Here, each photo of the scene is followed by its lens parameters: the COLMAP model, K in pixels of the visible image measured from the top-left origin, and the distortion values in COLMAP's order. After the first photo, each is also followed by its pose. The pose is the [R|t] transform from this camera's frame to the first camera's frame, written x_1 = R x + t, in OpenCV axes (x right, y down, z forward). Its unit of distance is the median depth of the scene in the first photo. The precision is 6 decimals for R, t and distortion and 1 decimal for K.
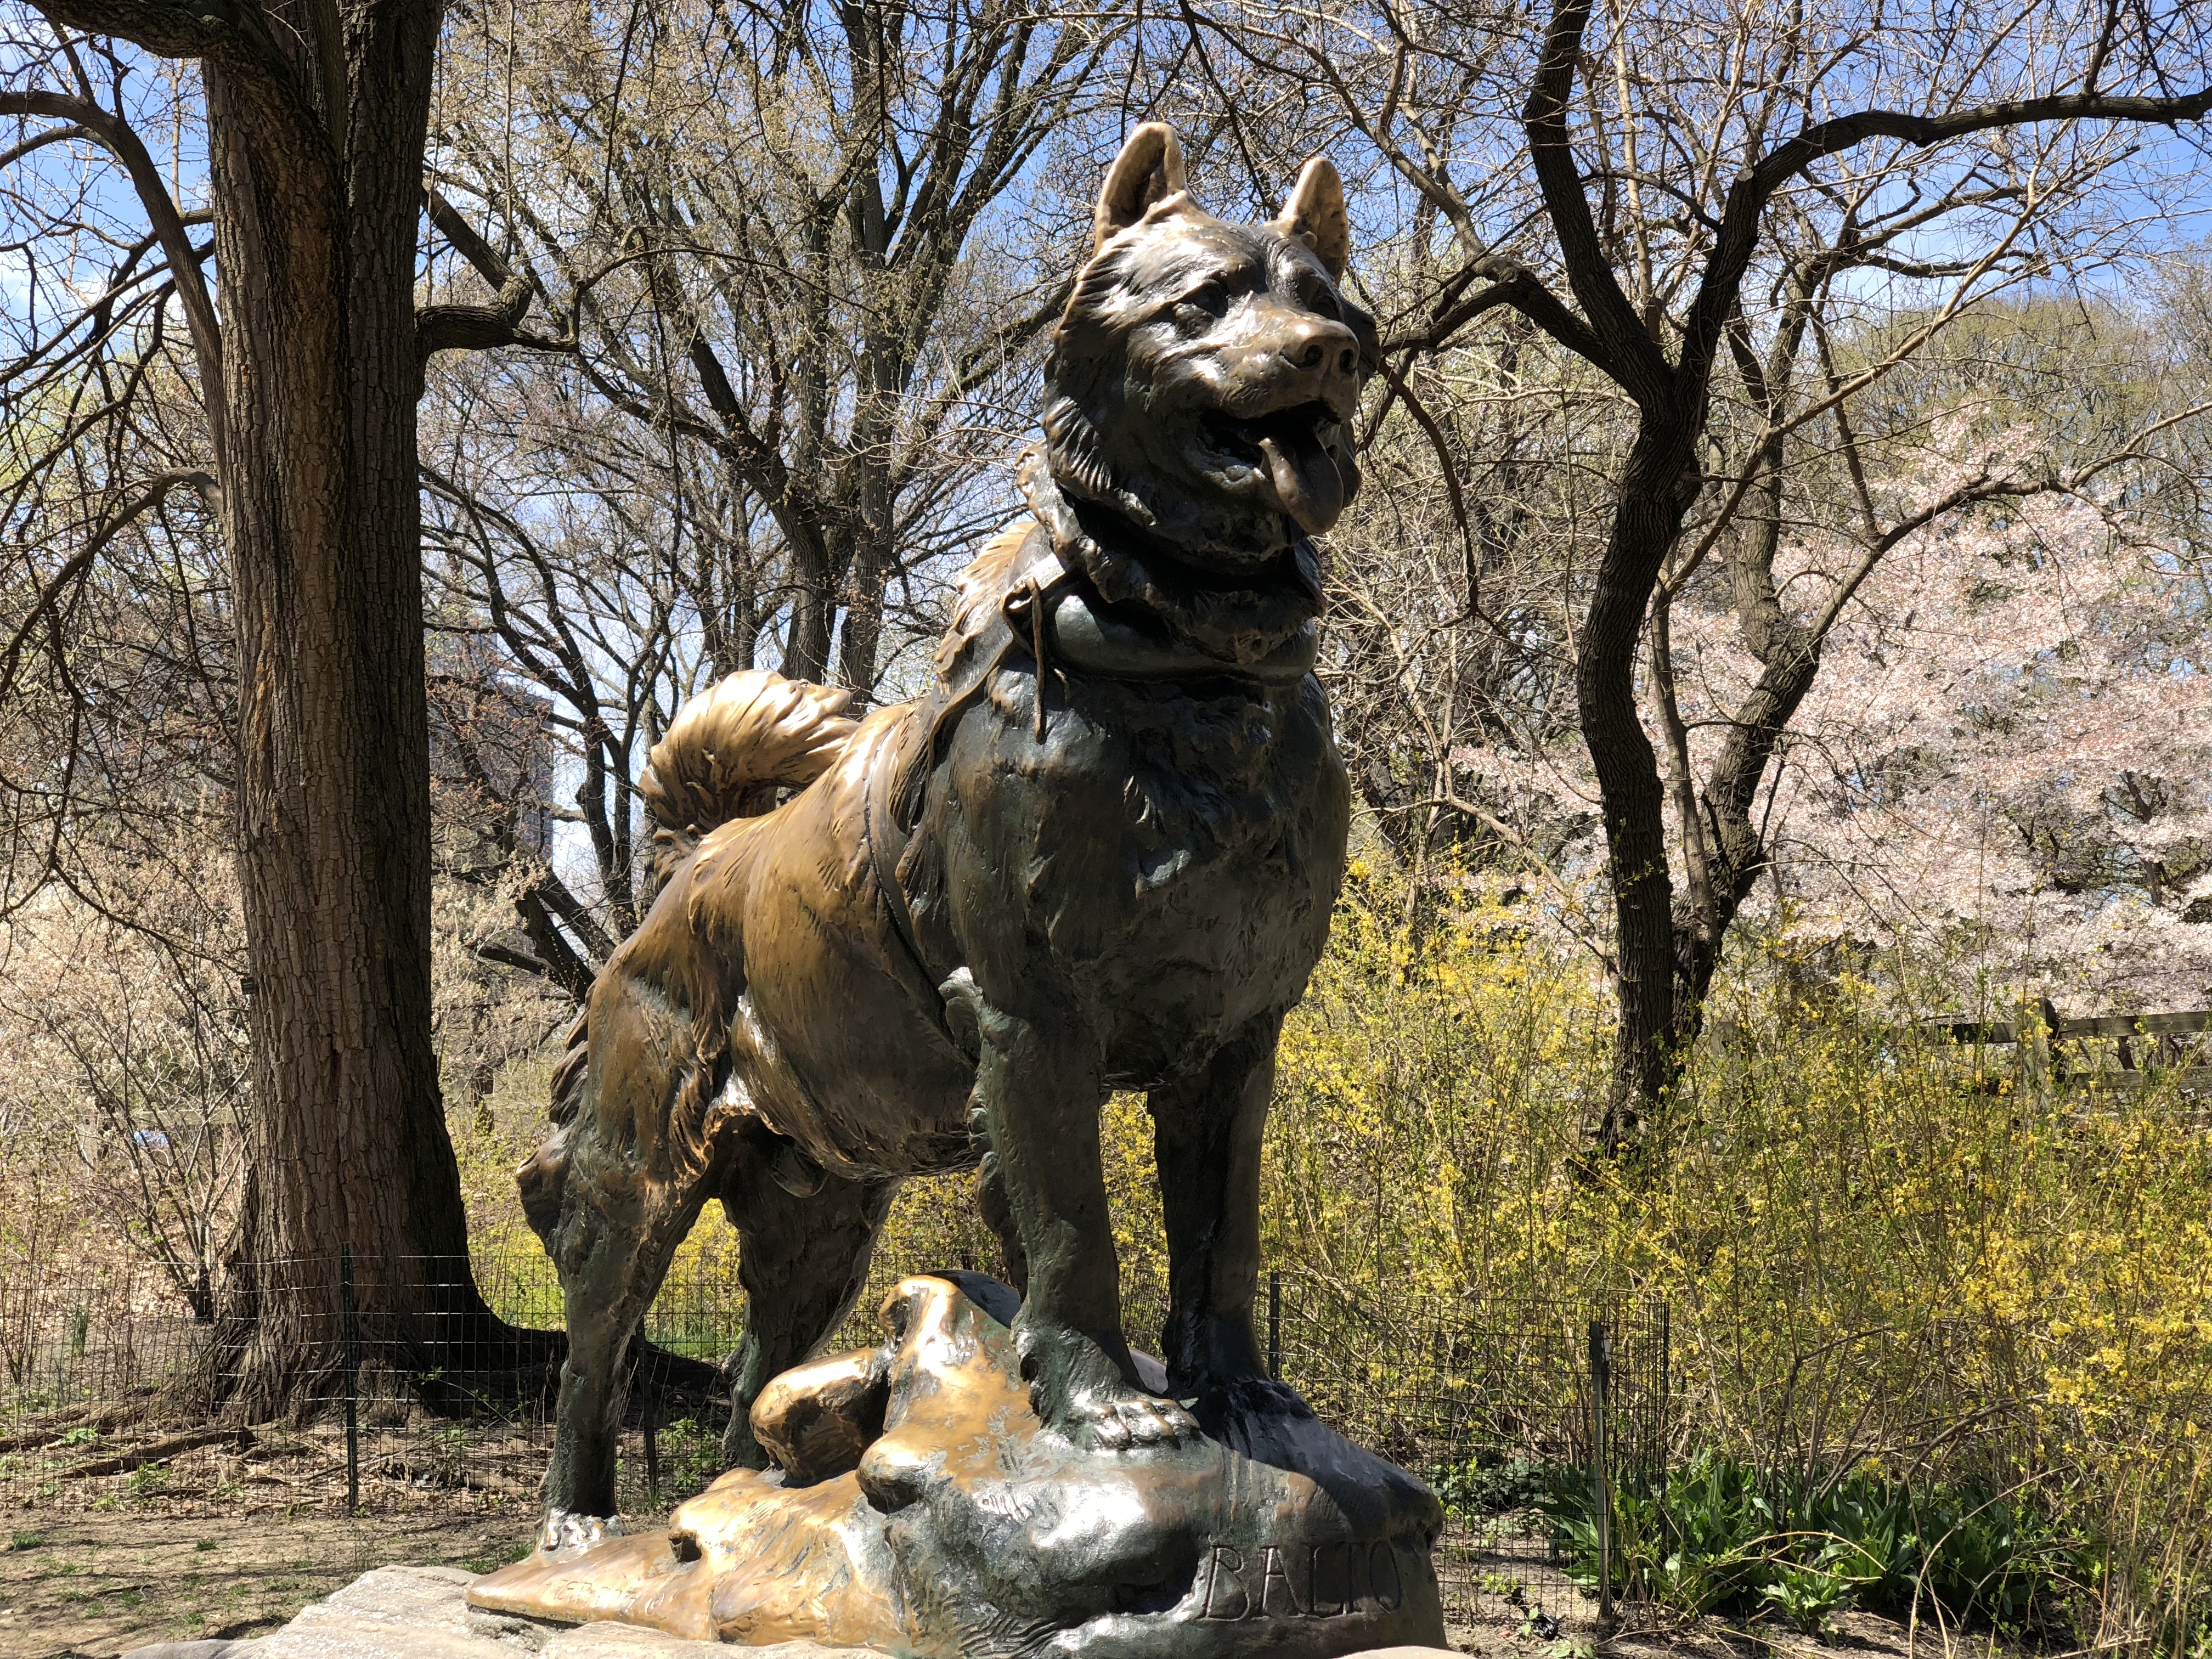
lens RADIAL K [[3211.2, 0, 1114.8], [0, 3211.2, 829.5], [0, 0, 1]] dist [0.056744, 0.000000]
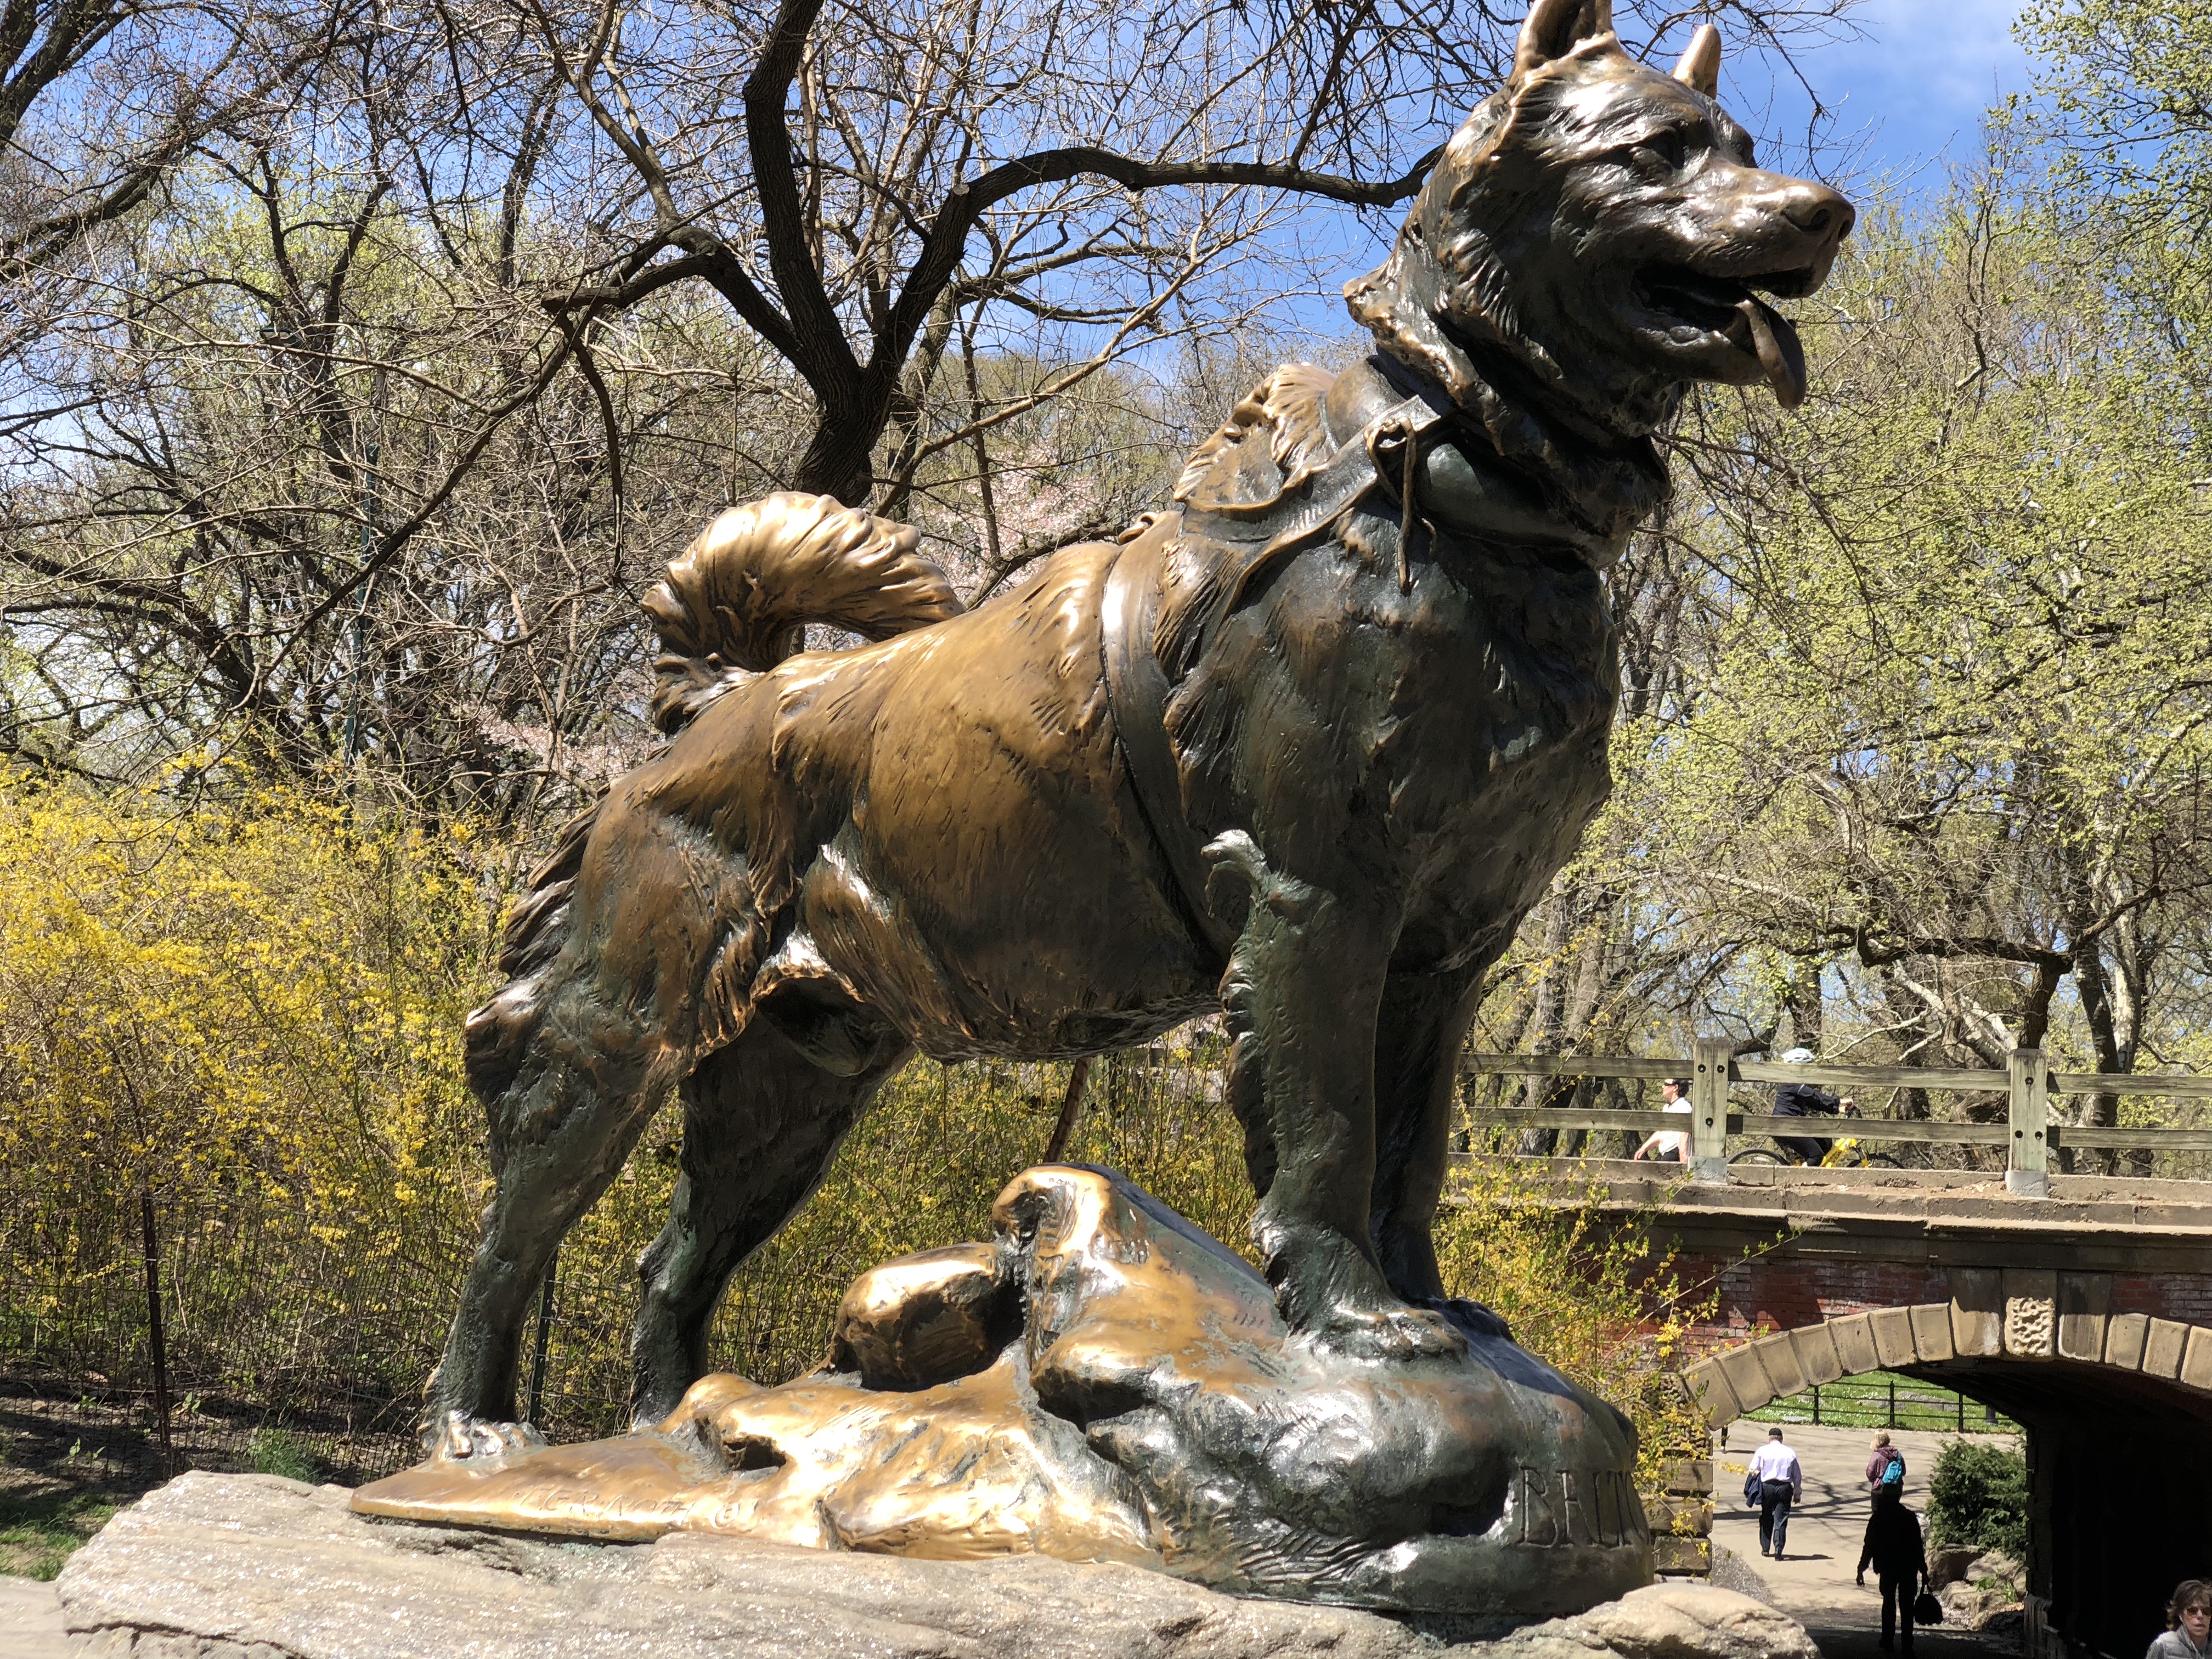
lens RADIAL K [[3211.2, 0, 1084.7], [0, 3211.2, 792.2], [0, 0, 1]] dist [0.056744, 0.000000]
pose [[0.941993, 0.106770, 0.318198, -0.325738], [-0.102902, 0.994269, -0.028991, 0.053997], [-0.319469, -0.005433, 0.947581, 0.122287]]
